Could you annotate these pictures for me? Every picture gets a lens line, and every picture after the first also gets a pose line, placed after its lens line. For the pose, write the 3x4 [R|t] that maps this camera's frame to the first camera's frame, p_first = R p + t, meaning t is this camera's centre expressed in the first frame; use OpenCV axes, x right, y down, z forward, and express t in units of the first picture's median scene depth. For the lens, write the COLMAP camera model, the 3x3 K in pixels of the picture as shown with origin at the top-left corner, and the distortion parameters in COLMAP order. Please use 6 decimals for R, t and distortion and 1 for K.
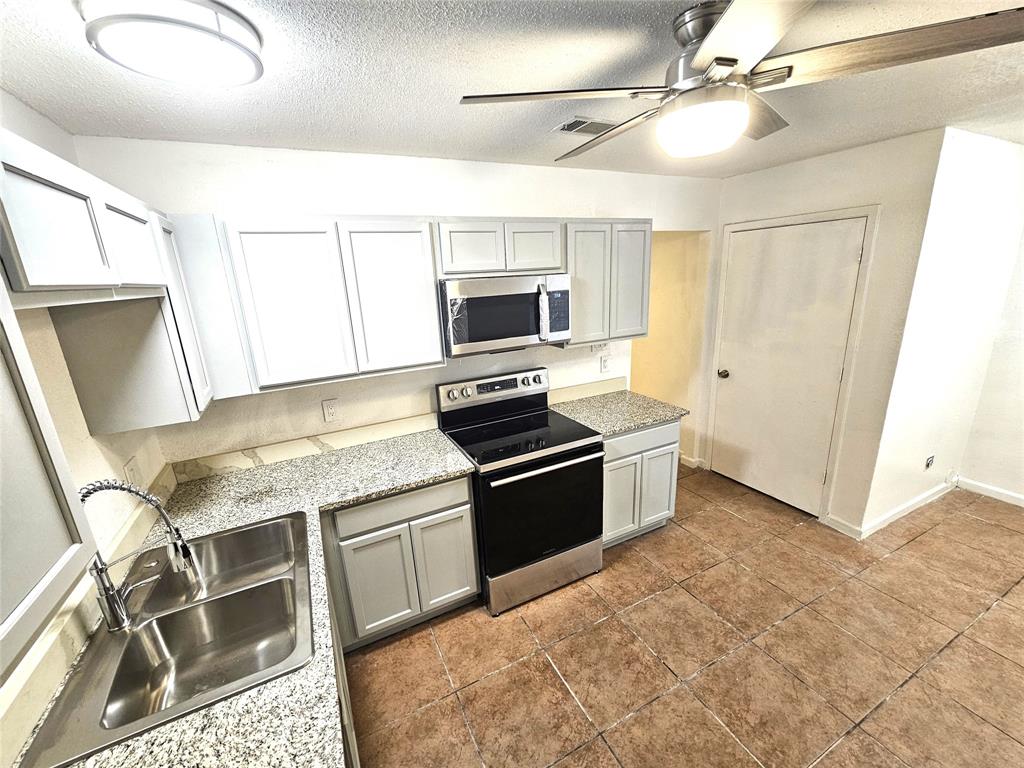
lens RADIAL K [[422.3, 0, 515.0], [0, 422.3, 390.3], [0, 0, 1]] dist [-0.003777, 0.003351]
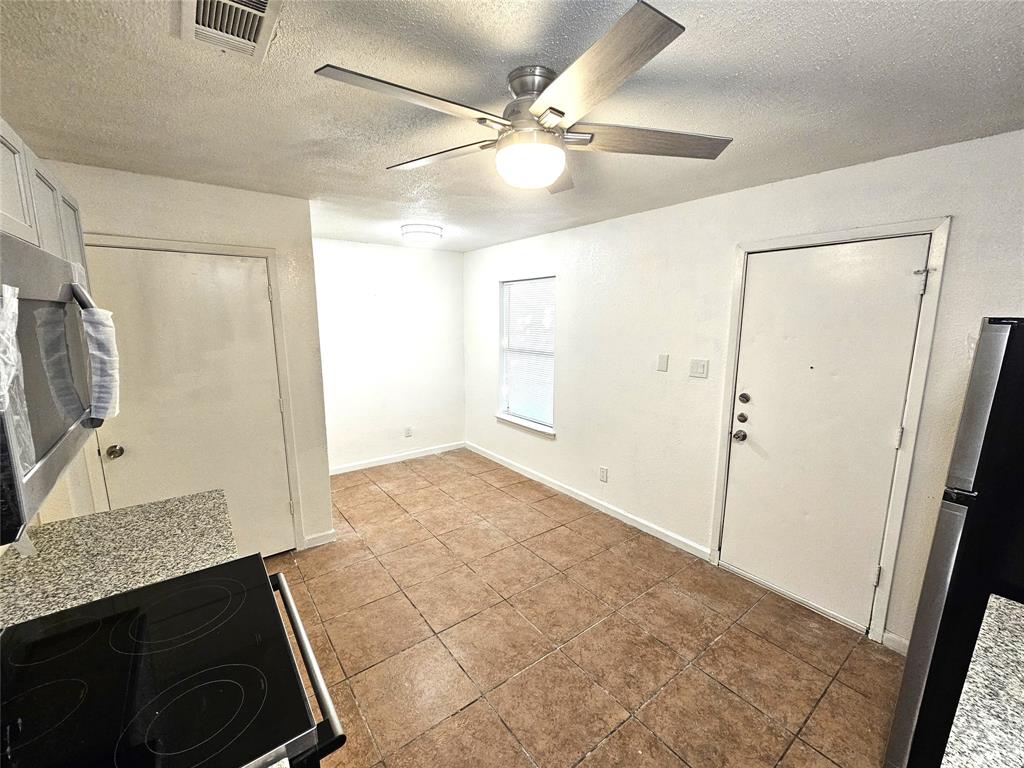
lens RADIAL K [[422.3, 0, 515.1], [0, 422.3, 389.3], [0, 0, 1]] dist [-0.003777, 0.003351]
pose [[-0.187296, -0.124175, 0.974423, -0.428193], [0.269642, 0.947374, 0.172556, -0.122709], [-0.944570, 0.295064, -0.143957, 0.742745]]
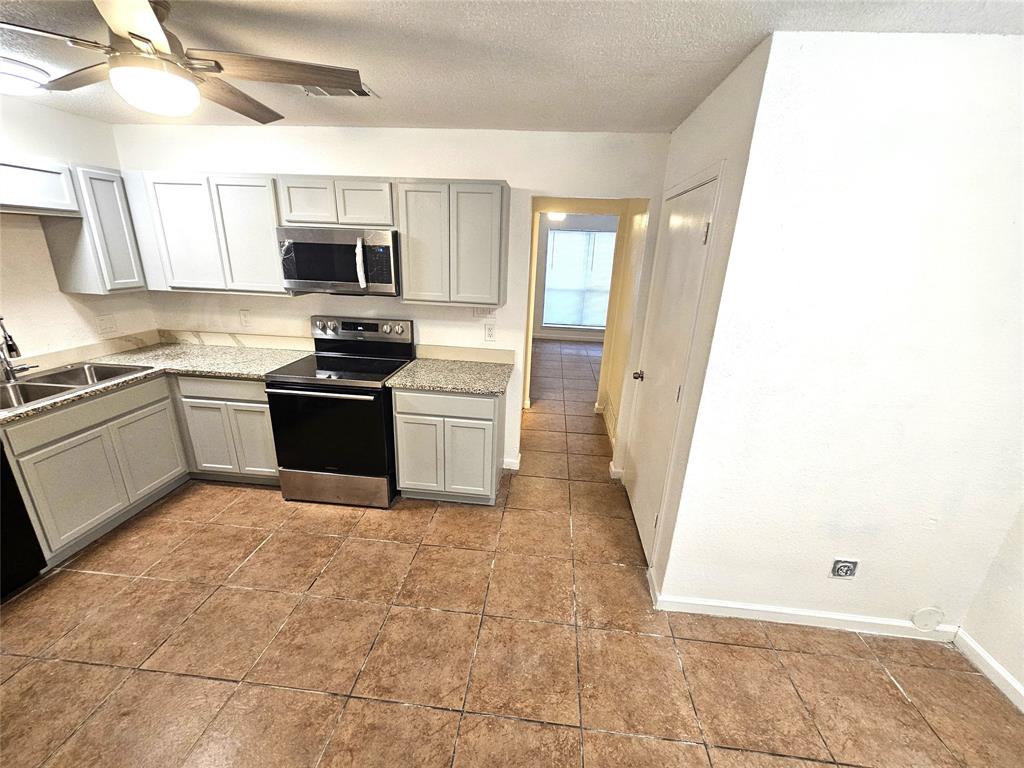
lens RADIAL K [[422.3, 0, 513.9], [0, 422.3, 389.4], [0, 0, 1]] dist [-0.003777, 0.003351]
pose [[0.841659, 0.246826, -0.480299, 1.106110], [-0.220194, 0.968993, 0.112105, -0.081112], [0.493077, 0.011405, 0.869911, 0.245716]]
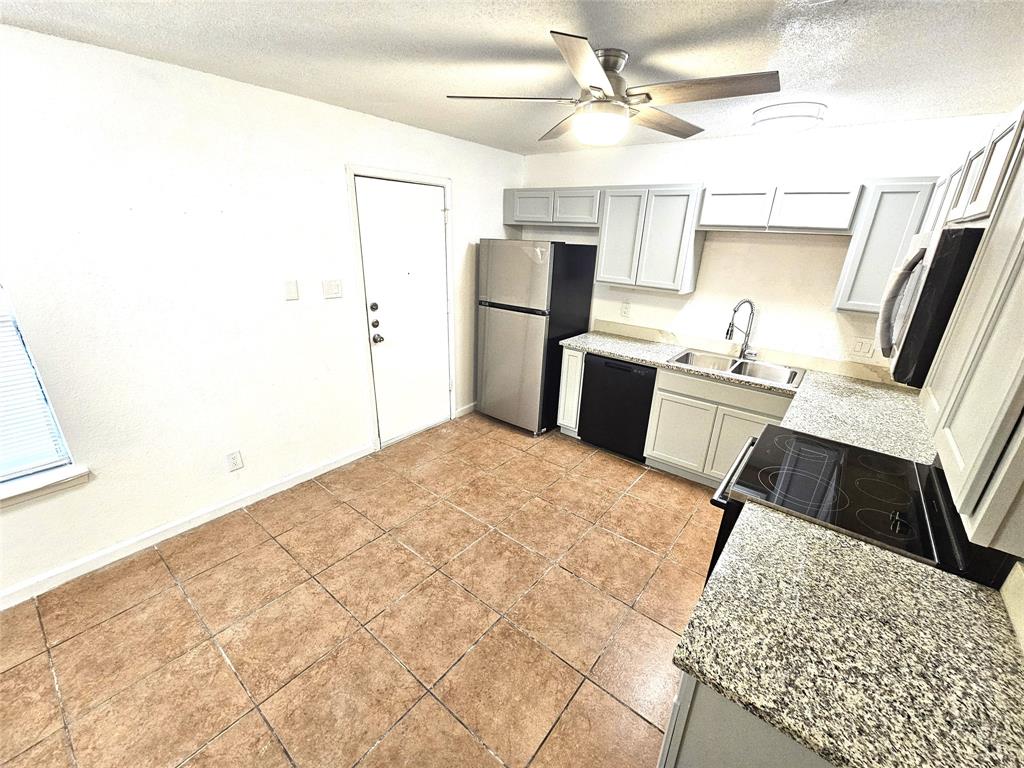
lens RADIAL K [[422.3, 0, 513.4], [0, 422.3, 389.4], [0, 0, 1]] dist [-0.003777, 0.003351]
pose [[-0.908494, 0.161157, -0.385575, 0.785105], [-0.106111, 0.803453, 0.585836, -0.382079], [0.404203, 0.573142, -0.712831, 1.337166]]
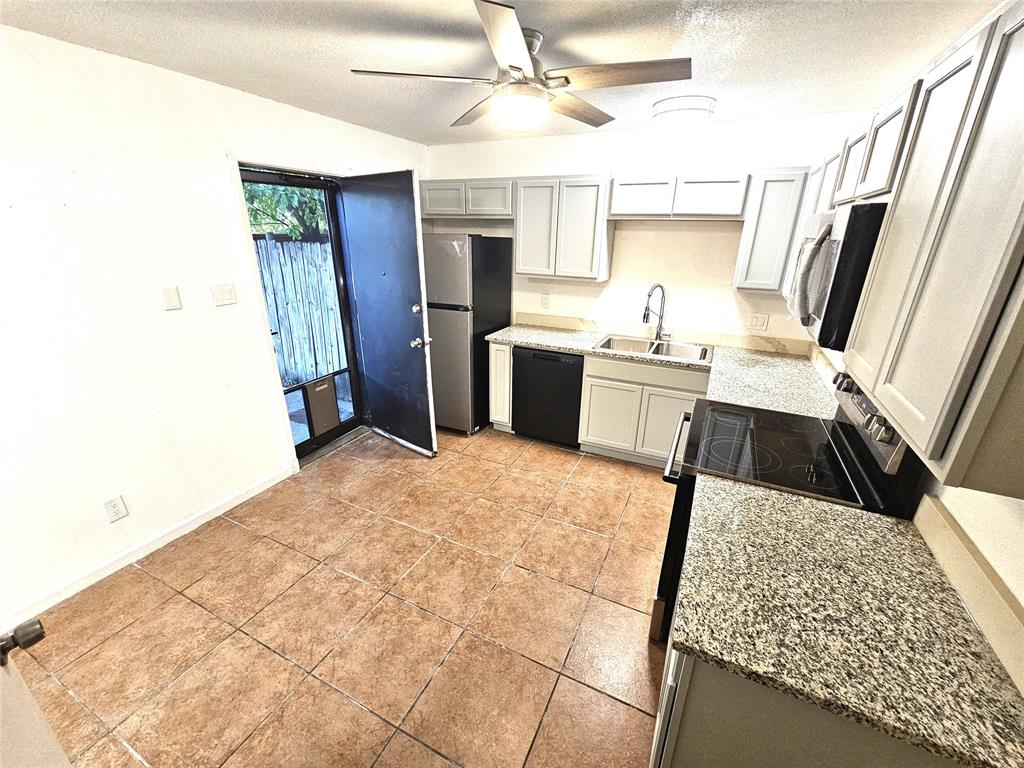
lens RADIAL K [[422.3, 0, 513.8], [0, 422.3, 389.7], [0, 0, 1]] dist [-0.003777, 0.003351]
pose [[-0.794342, 0.247664, -0.554692, 0.813318], [-0.142276, 0.811871, 0.566236, -0.350902], [0.590575, 0.528705, -0.609666, 1.283791]]
